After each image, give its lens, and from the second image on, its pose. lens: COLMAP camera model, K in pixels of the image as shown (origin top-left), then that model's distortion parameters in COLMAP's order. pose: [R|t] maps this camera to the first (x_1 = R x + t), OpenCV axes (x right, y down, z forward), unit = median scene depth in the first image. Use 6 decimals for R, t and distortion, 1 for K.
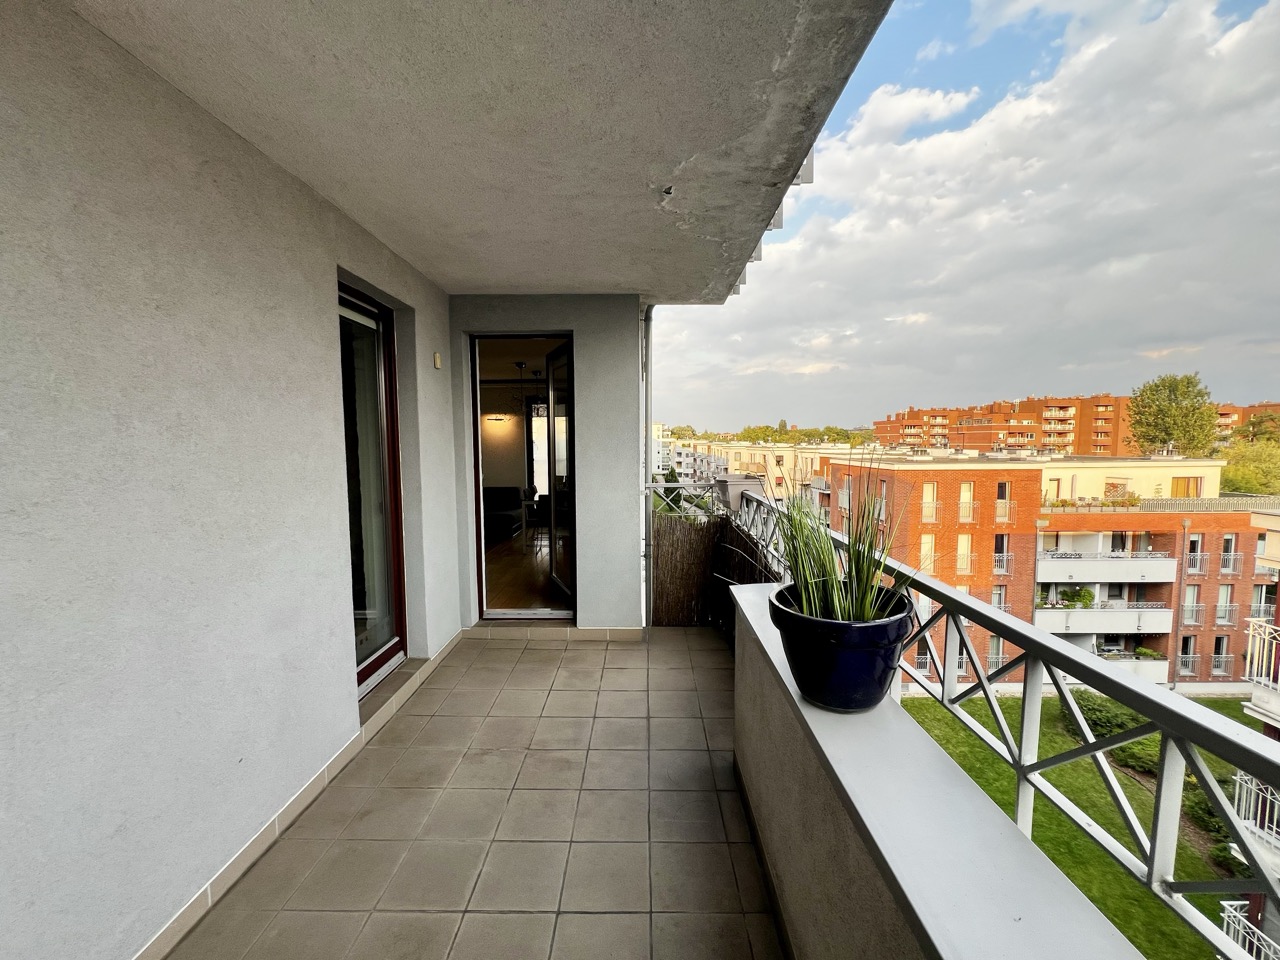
lens RADIAL K [[509.6, 0, 640.0], [0, 509.6, 482.3], [0, 0, 1]] dist [-0.003516, -0.000605]
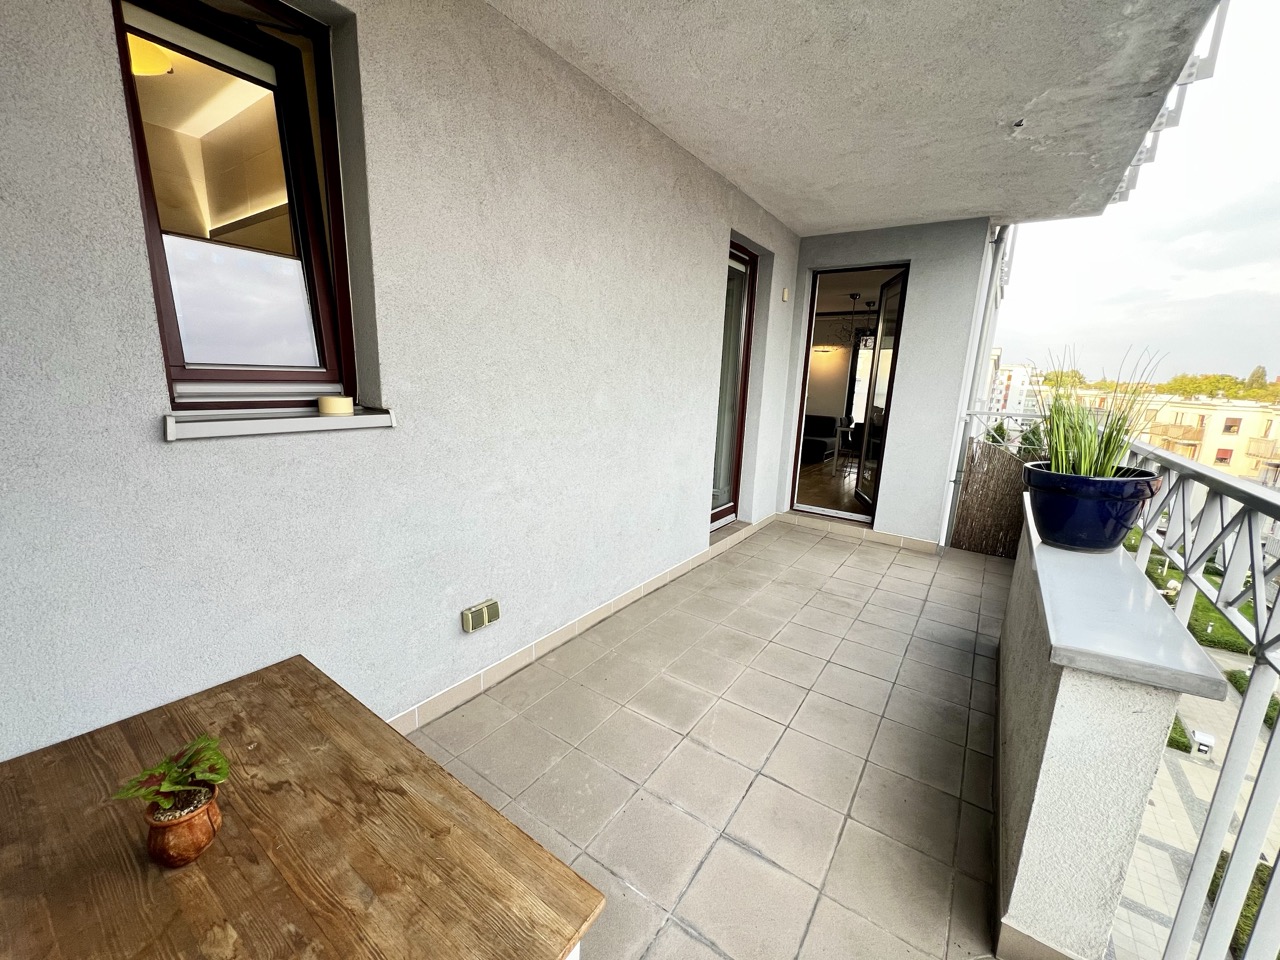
lens RADIAL K [[509.6, 0, 640.0], [0, 509.6, 482.3], [0, 0, 1]] dist [-0.003516, -0.000605]
pose [[0.823557, 0.152004, -0.546487, 0.075240], [-0.086314, 0.985789, 0.144120, 0.080606], [0.560628, -0.071522, 0.824973, -0.323785]]
